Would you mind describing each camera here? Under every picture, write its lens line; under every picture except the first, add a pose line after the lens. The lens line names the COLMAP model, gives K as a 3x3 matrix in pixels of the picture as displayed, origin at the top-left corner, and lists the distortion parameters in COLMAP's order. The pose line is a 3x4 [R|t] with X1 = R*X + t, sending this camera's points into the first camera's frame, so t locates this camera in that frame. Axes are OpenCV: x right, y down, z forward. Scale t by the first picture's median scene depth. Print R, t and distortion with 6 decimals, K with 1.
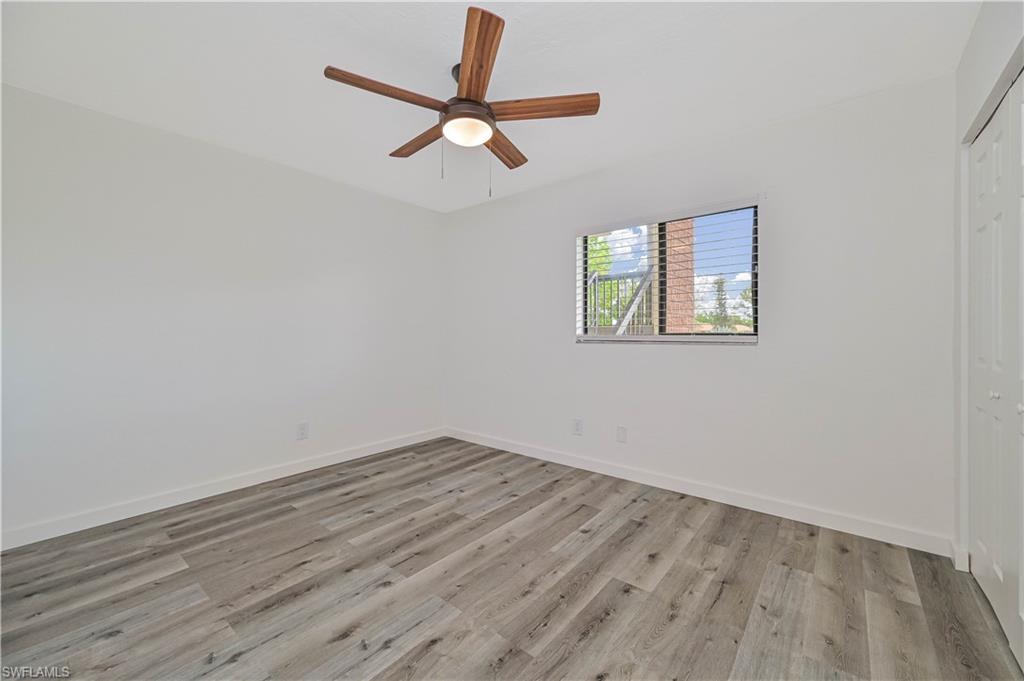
lens RADIAL K [[402.7, 0, 513.5], [0, 402.7, 332.6], [0, 0, 1]] dist [-0.000476, -0.000281]
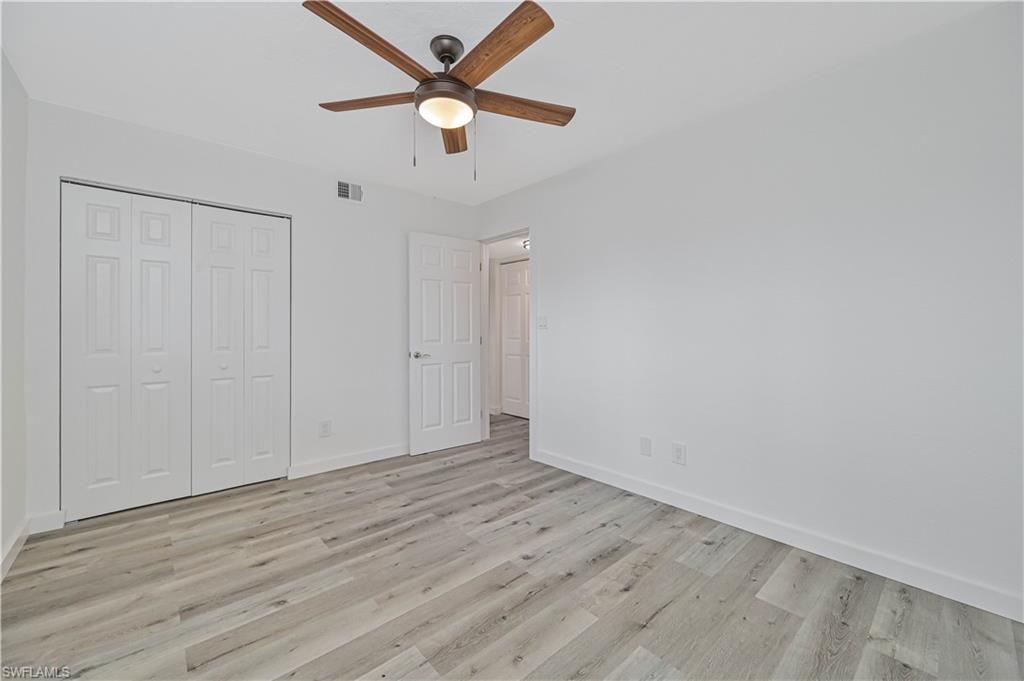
lens RADIAL K [[402.7, 0, 513.5], [0, 402.7, 332.6], [0, 0, 1]] dist [-0.000476, -0.000281]
pose [[-0.988315, 0.002293, 0.152411, -0.428185], [0.003419, 0.999969, 0.007125, -0.003130], [-0.152390, 0.007563, -0.988292, 1.994281]]
